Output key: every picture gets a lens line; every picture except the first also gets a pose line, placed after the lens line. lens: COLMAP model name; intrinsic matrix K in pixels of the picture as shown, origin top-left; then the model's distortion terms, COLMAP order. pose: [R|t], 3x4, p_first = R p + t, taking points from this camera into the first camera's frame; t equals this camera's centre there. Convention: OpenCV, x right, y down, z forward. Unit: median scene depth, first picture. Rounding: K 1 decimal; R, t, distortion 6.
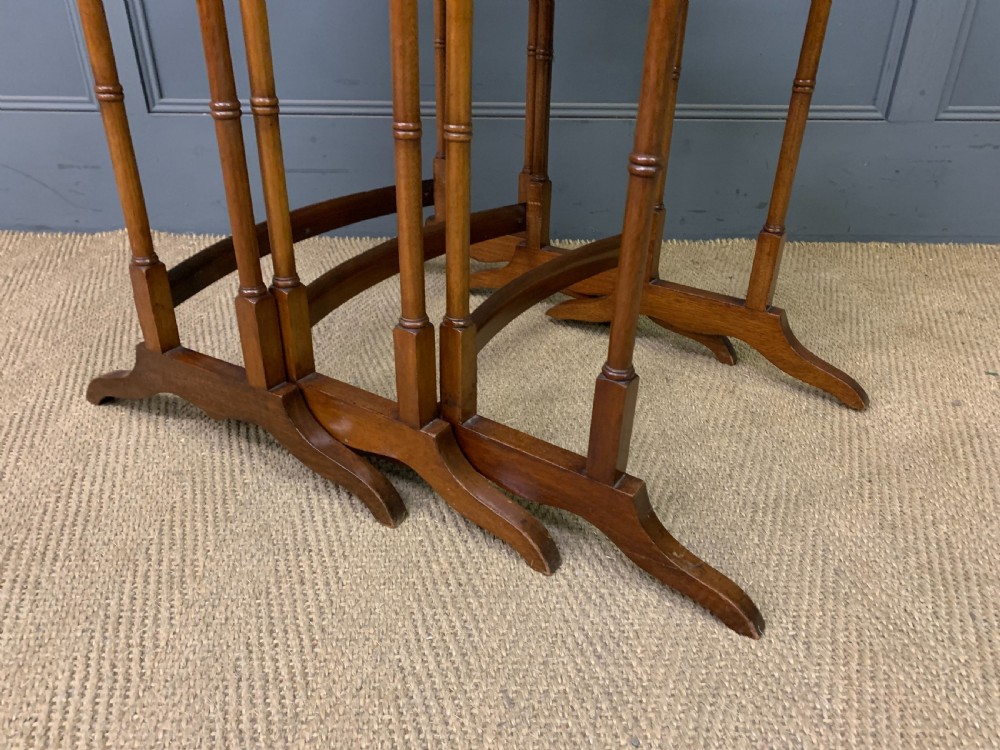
lens RADIAL K [[771.0, 0, 501.8], [0, 771.0, 369.6], [0, 0, 1]] dist [0.015773, -0.003172]
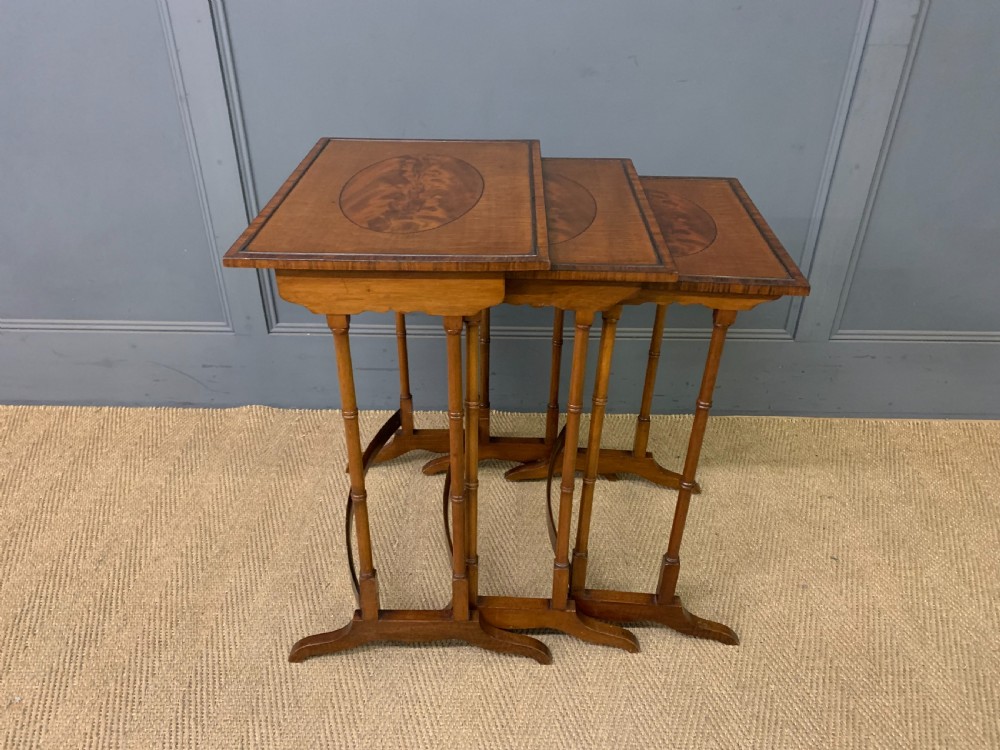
lens RADIAL K [[771.0, 0, 491.5], [0, 771.0, 383.7], [0, 0, 1]] dist [0.015773, -0.003172]
pose [[0.999851, 0.001634, -0.017213, -0.043208], [-0.000575, 0.998114, 0.061391, -0.576319], [0.017281, -0.061372, 0.997965, -0.712725]]
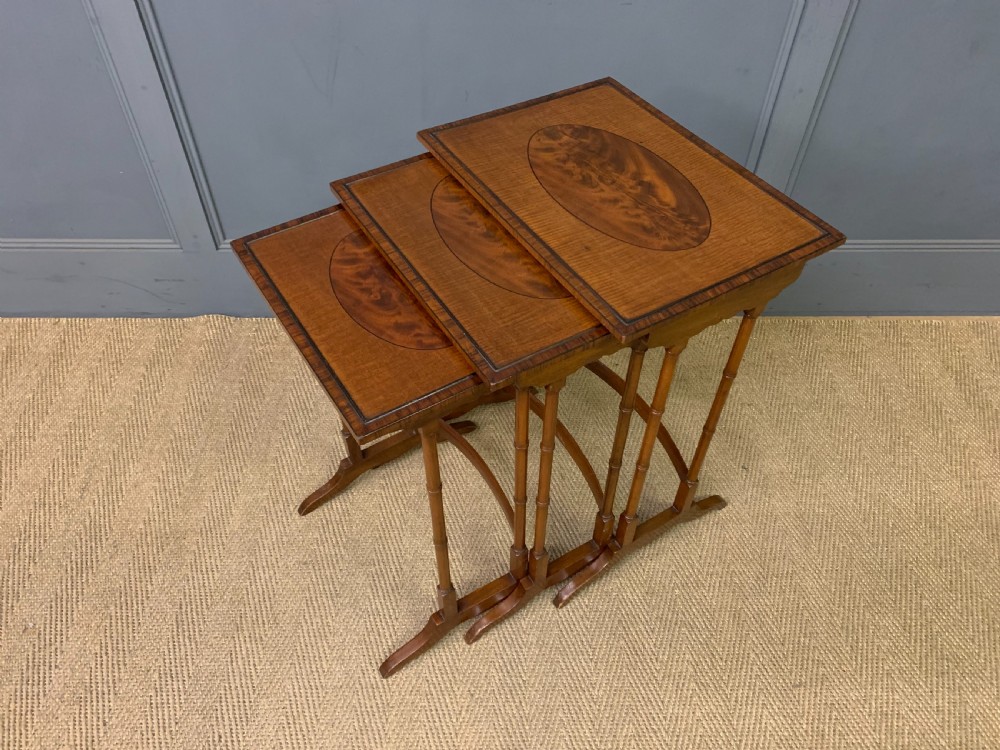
lens RADIAL K [[771.0, 0, 499.5], [0, 771.0, 386.0], [0, 0, 1]] dist [0.015773, -0.003172]
pose [[0.999589, -0.016620, 0.023365, 0.043058], [0.007886, 0.942799, 0.333268, -0.996679], [-0.027567, -0.332947, 0.942542, -0.764349]]
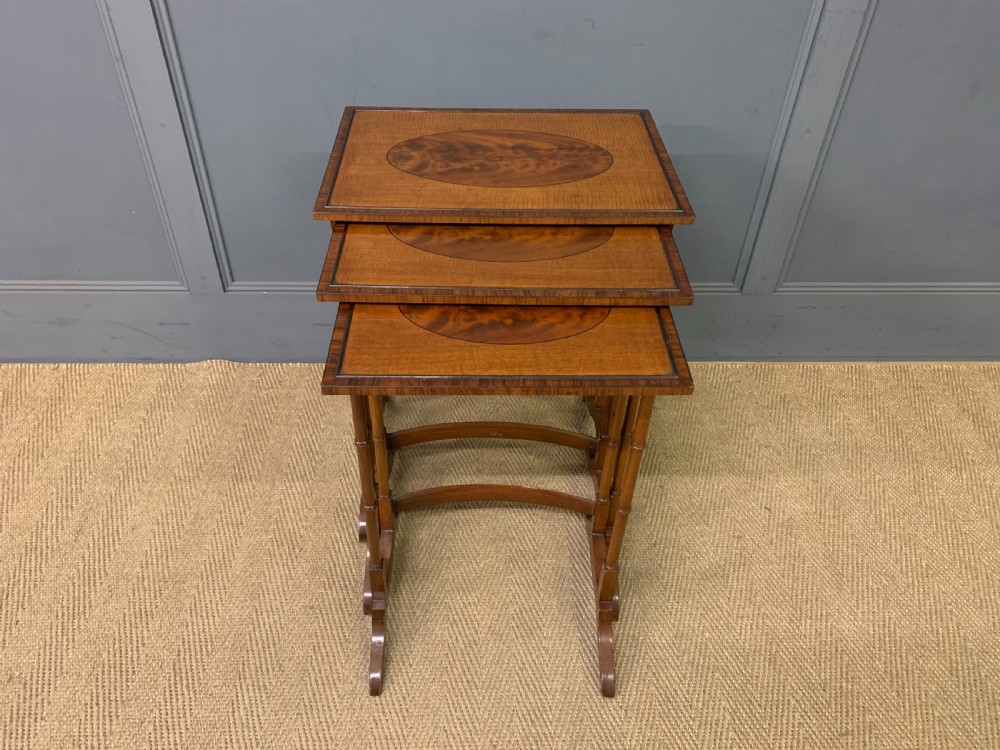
lens RADIAL K [[771.0, 0, 489.1], [0, 771.0, 384.7], [0, 0, 1]] dist [0.015773, -0.003172]
pose [[0.999163, -0.015749, 0.037740, -0.055137], [0.006905, 0.974588, 0.223900, -0.844603], [-0.040307, -0.223452, 0.973881, -0.750250]]
